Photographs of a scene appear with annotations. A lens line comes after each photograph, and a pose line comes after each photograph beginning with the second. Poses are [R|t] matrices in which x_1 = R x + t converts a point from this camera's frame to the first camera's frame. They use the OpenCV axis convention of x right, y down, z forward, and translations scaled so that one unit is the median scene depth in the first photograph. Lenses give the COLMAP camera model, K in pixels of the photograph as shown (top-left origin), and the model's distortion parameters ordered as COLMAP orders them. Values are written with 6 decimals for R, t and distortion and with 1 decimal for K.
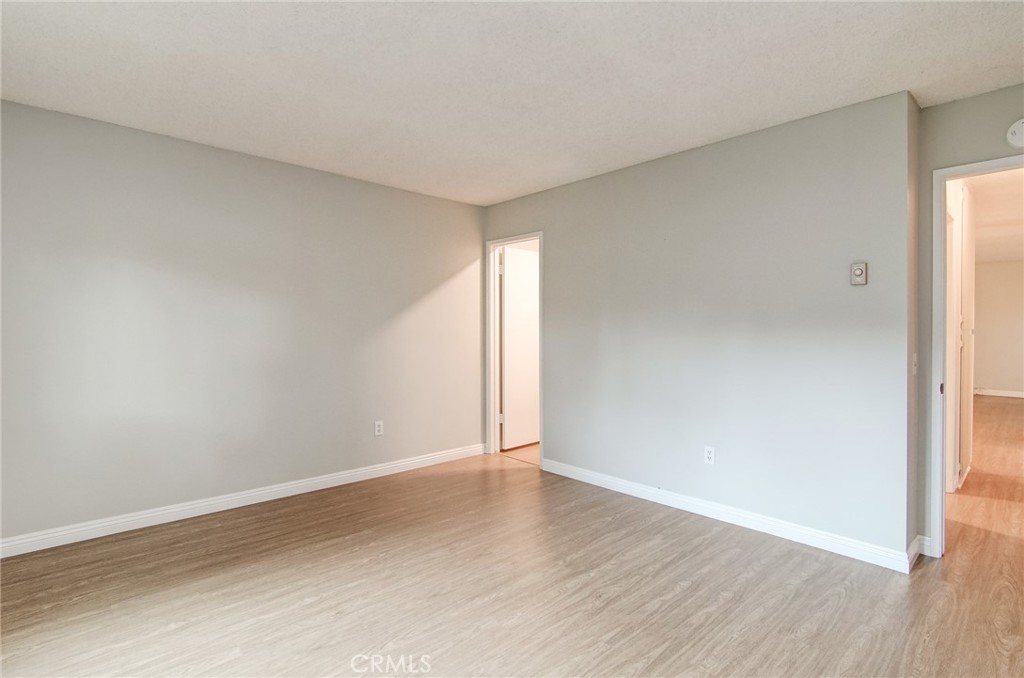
lens RADIAL K [[500.0, 0, 518.3], [0, 500.0, 321.4], [0, 0, 1]] dist [0.003565, -0.009661]
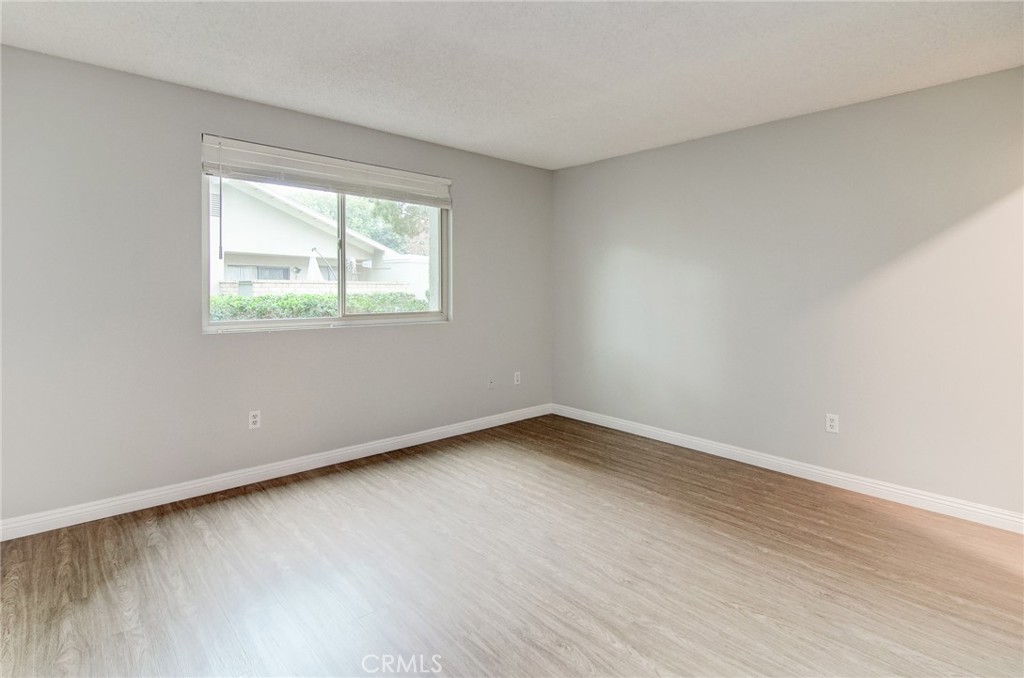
lens RADIAL K [[500.0, 0, 518.3], [0, 500.0, 321.4], [0, 0, 1]] dist [0.003565, -0.009661]
pose [[-0.014035, 0.063121, -0.997907, 0.779211], [0.007548, 0.997984, 0.063020, -0.000726], [0.999873, -0.006648, -0.014483, 0.817397]]
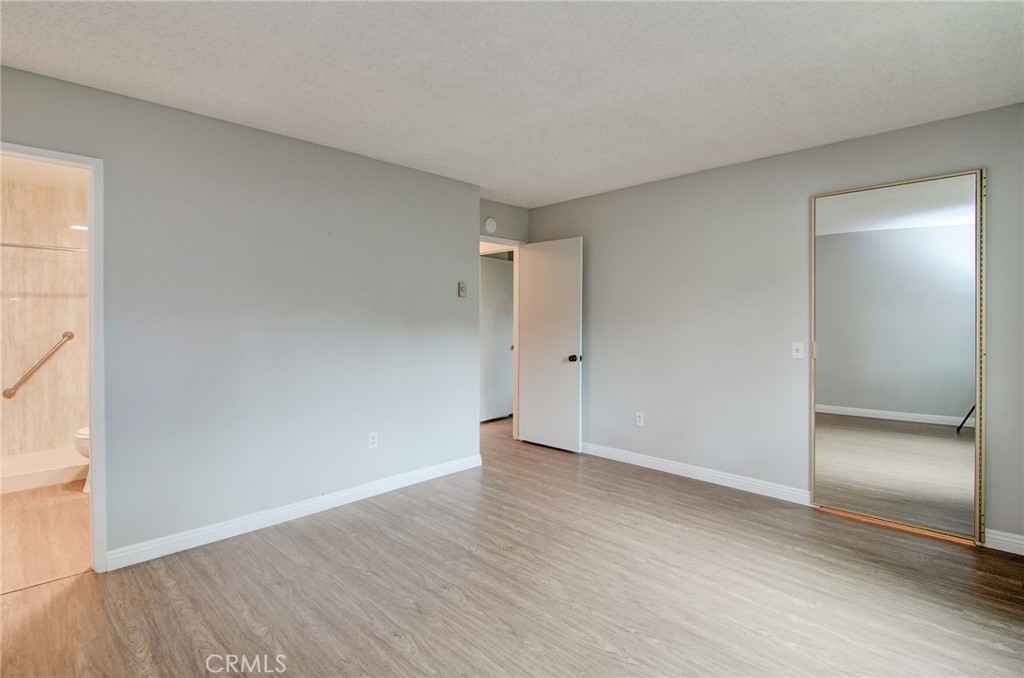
lens RADIAL K [[500.0, 0, 518.3], [0, 500.0, 321.4], [0, 0, 1]] dist [0.003565, -0.009661]
pose [[-0.047469, -0.007225, 0.998847, -0.905515], [-0.011334, 0.999913, 0.006694, -0.008199], [-0.998808, -0.011003, -0.047547, 0.899655]]
